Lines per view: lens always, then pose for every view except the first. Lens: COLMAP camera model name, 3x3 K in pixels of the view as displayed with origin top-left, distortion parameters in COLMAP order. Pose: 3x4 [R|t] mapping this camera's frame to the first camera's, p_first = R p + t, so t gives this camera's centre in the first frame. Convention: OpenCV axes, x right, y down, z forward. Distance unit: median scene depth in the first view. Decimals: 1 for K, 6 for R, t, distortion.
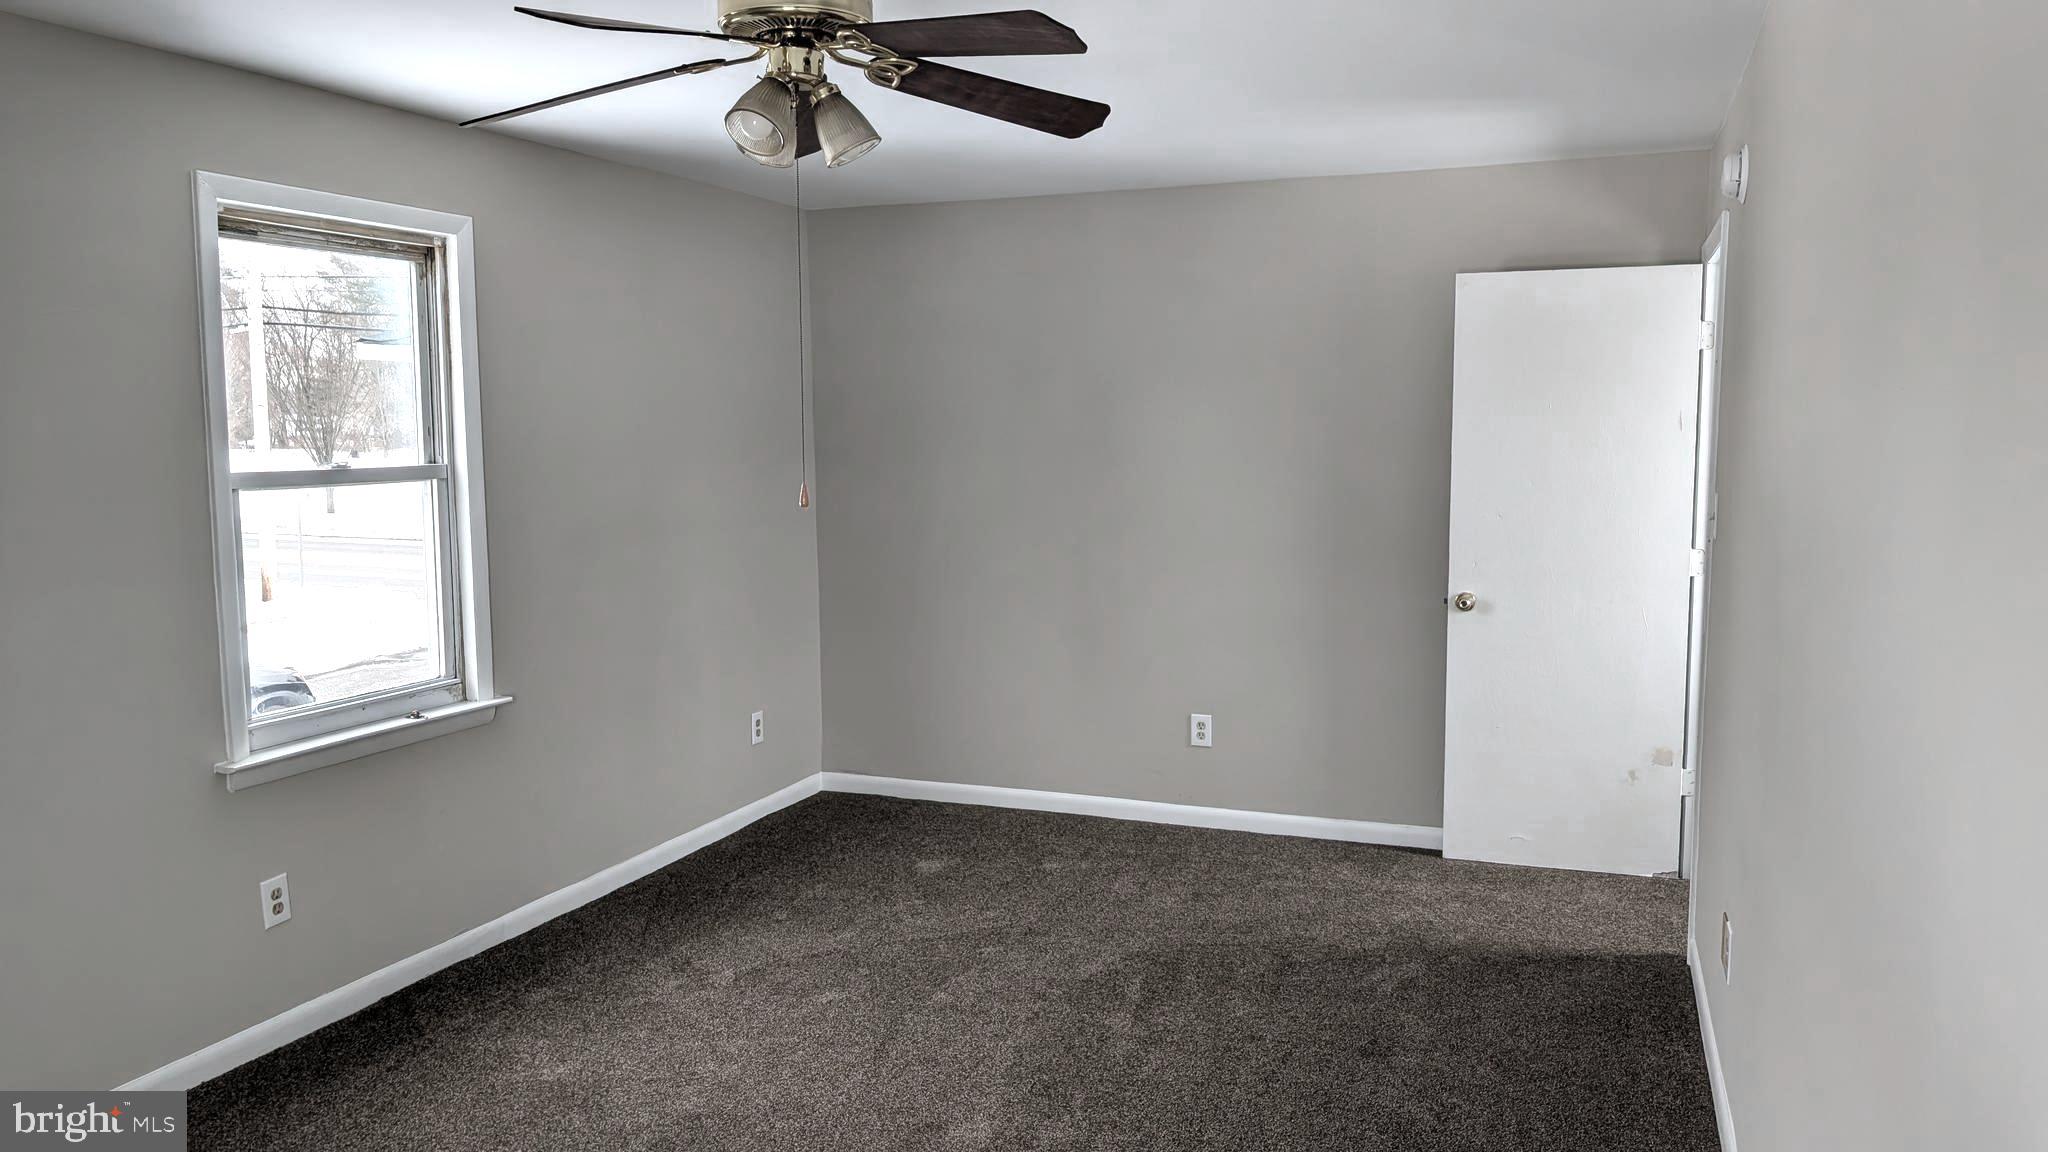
lens RADIAL K [[1462.4, 0, 1019.7], [0, 1462.4, 583.6], [0, 0, 1]] dist [0.009730, 0.001035]
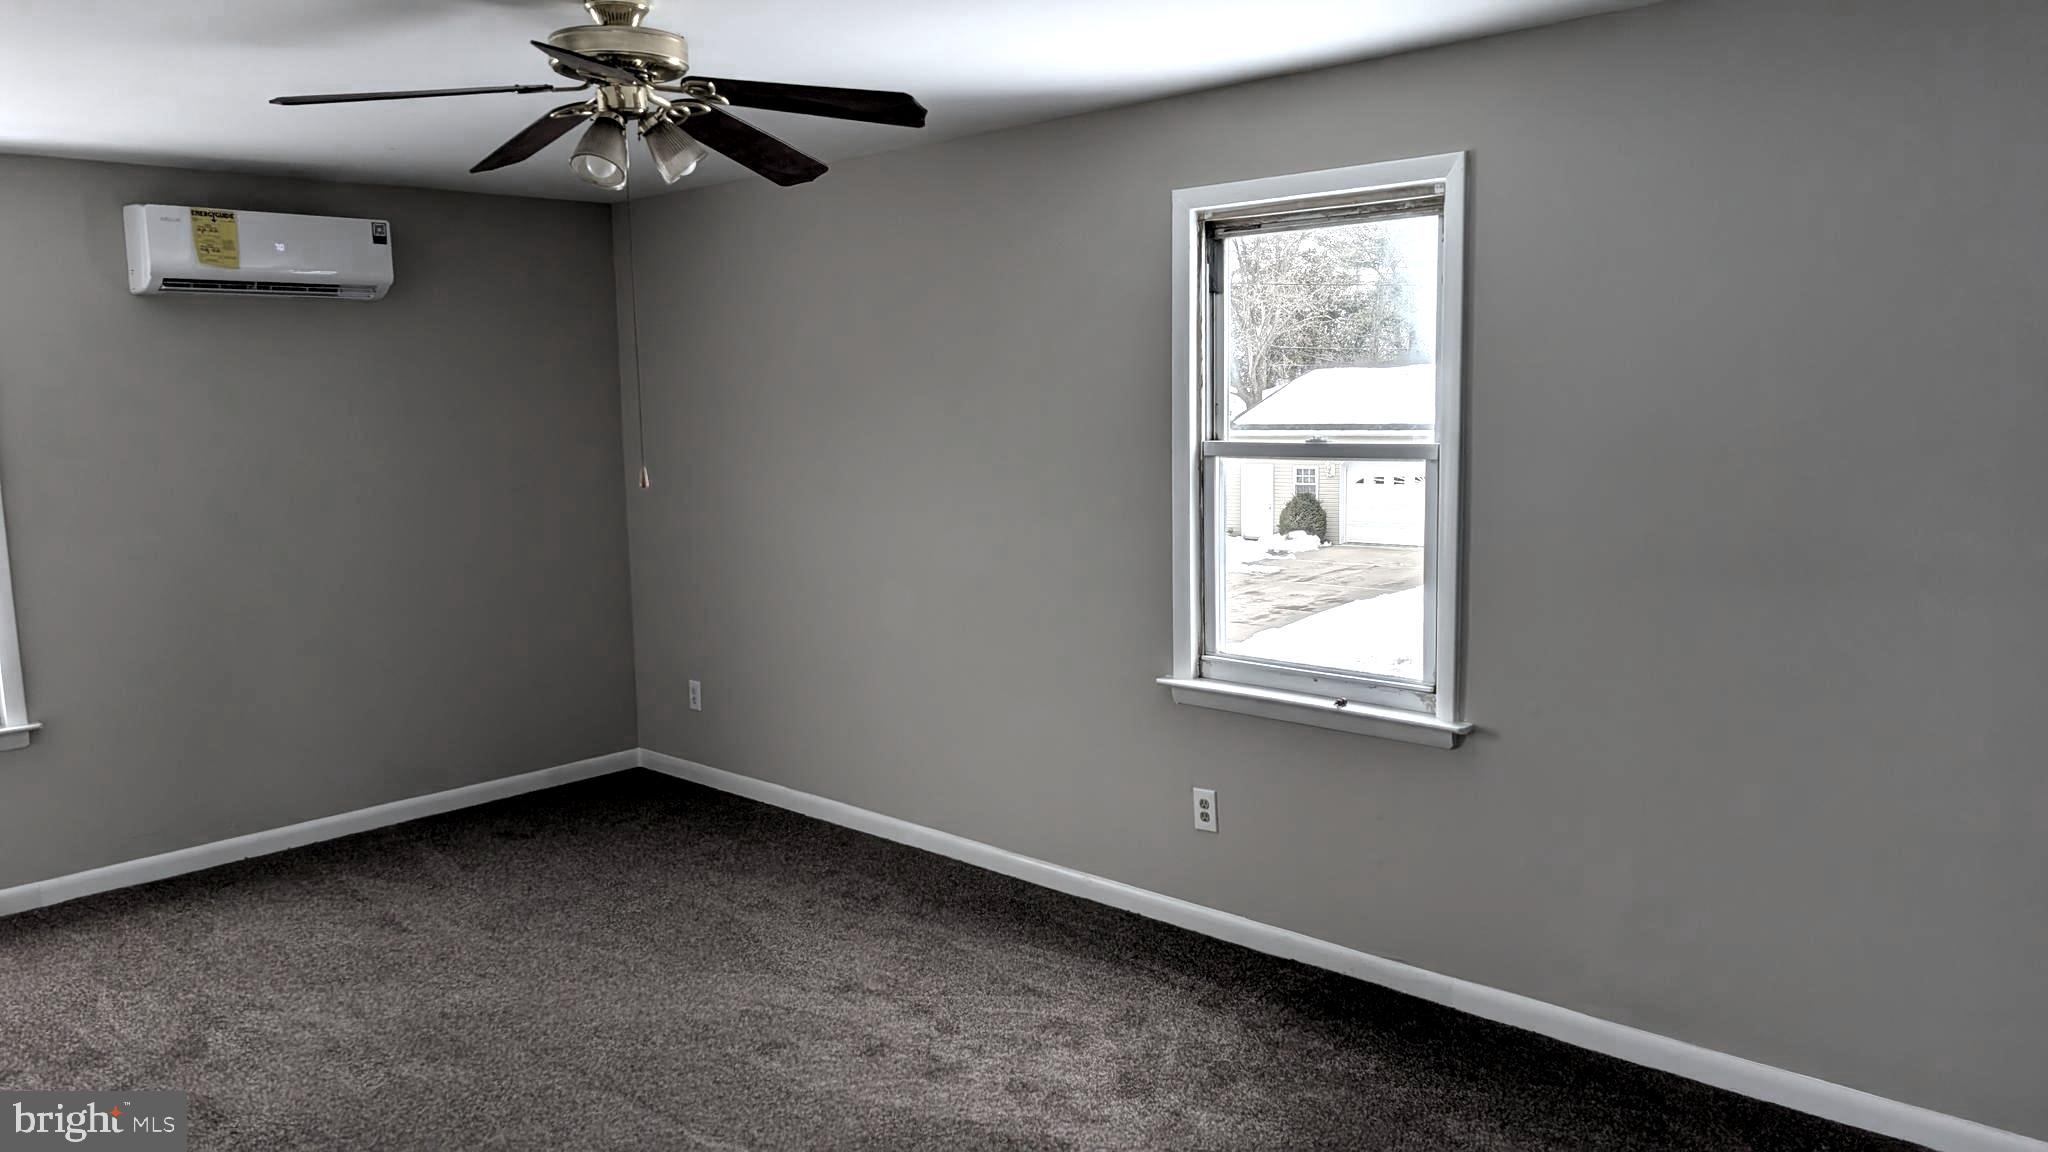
lens RADIAL K [[1441.1, 0, 1030.7], [0, 1441.1, 547.4], [0, 0, 1]] dist [0.025076, 0.000171]
pose [[-0.339777, 0.130199, -0.931450, 0.428855], [-0.075998, 0.983332, 0.165174, -0.123638], [0.937431, 0.126910, -0.324219, 0.902165]]
